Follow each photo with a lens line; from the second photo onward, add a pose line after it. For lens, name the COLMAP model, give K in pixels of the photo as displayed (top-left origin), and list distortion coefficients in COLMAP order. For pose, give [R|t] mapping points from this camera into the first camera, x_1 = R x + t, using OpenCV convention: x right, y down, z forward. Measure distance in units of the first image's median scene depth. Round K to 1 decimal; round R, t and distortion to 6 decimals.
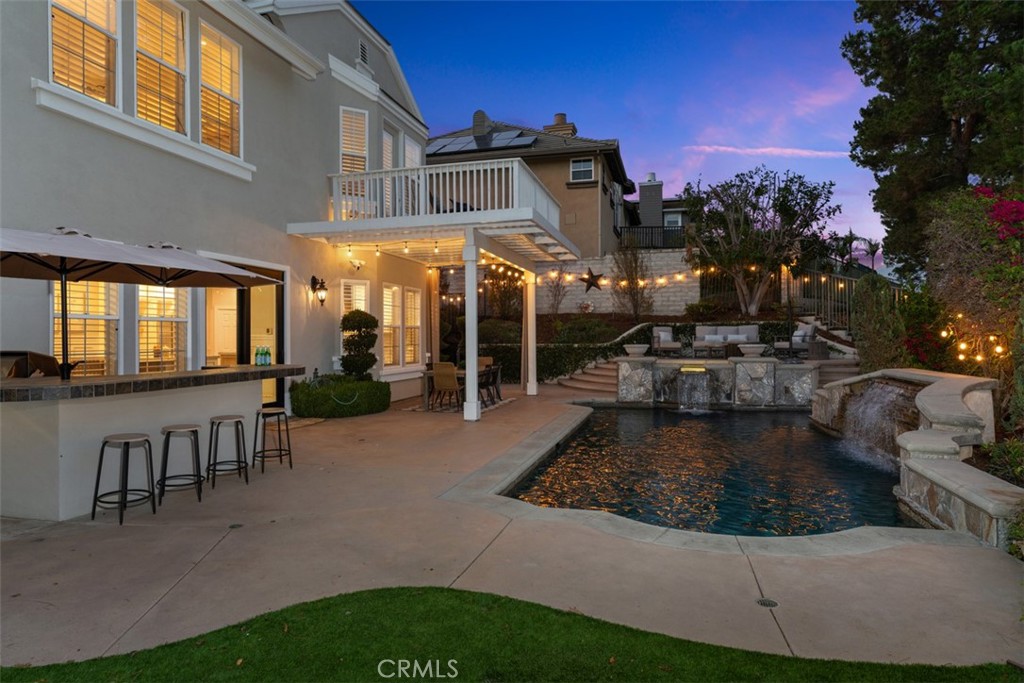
lens RADIAL K [[592.0, 0, 515.0], [0, 592.0, 346.2], [0, 0, 1]] dist [0.001271, 0.000594]
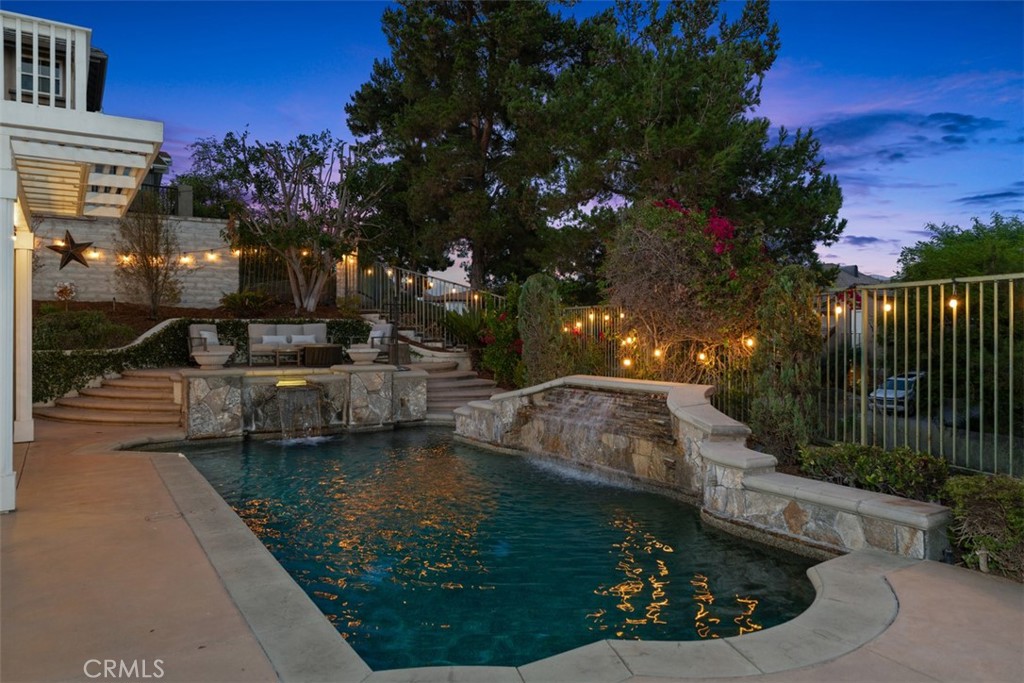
lens RADIAL K [[699.7, 0, 511.7], [0, 699.7, 330.4], [0, 0, 1]] dist [-0.005621, 0.003318]
pose [[0.681858, 0.003611, 0.731475, -0.120069], [0.009856, 0.999852, -0.014123, -0.009782], [-0.731418, 0.016839, 0.681722, 0.149095]]
